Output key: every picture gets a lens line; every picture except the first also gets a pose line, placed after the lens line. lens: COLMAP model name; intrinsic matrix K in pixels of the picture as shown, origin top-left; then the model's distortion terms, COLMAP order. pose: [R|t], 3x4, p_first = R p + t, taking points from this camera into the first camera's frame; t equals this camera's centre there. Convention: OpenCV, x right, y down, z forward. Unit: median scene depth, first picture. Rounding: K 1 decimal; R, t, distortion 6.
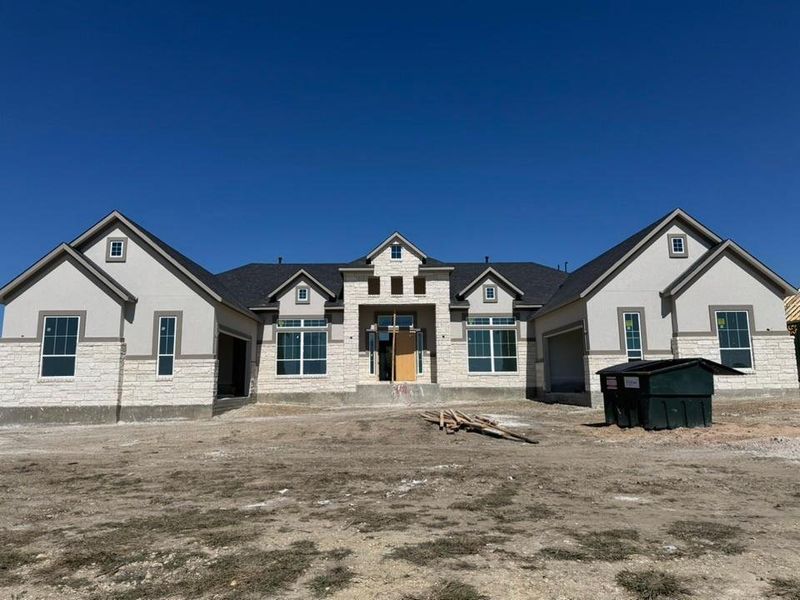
lens RADIAL K [[514.7, 0, 401.7], [0, 514.7, 304.5], [0, 0, 1]] dist [-0.010196, -0.010759]
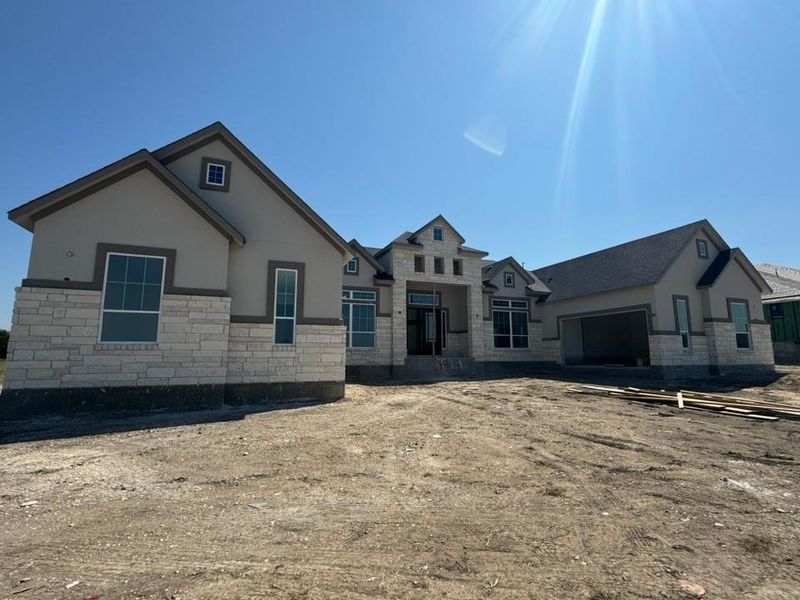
lens RADIAL K [[377.8, 0, 397.6], [0, 377.8, 302.3], [0, 0, 1]] dist [-0.025235, -0.000619]
pose [[0.943820, 0.058853, 0.325178, -0.347956], [-0.061656, 0.998096, -0.001689, 0.046418], [-0.324658, -0.018455, 0.945651, 0.289377]]
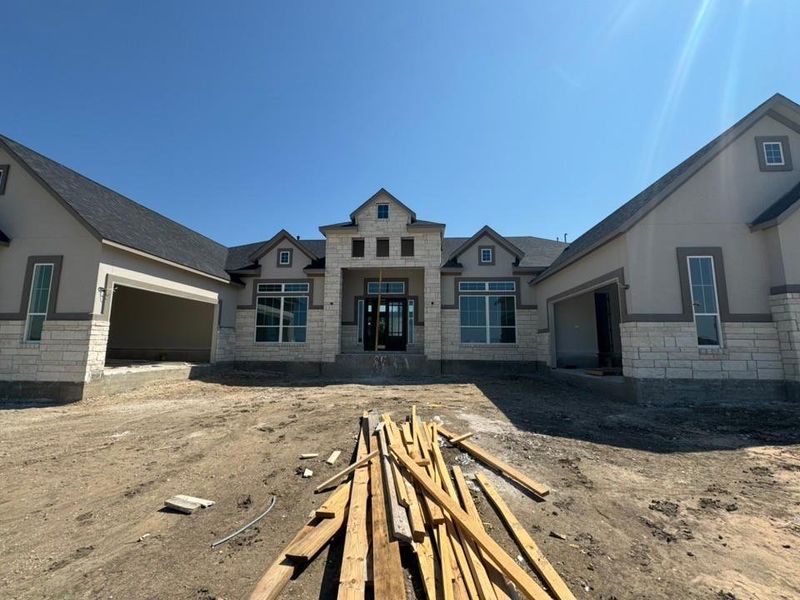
lens RADIAL K [[341.4, 0, 403.3], [0, 341.4, 299.4], [0, 0, 1]] dist [-0.011802, 0.000727]
pose [[0.995237, 0.005955, -0.097304, 0.088880], [-0.004565, 0.999885, 0.014495, 0.048099], [0.097379, -0.013982, 0.995149, 0.402024]]
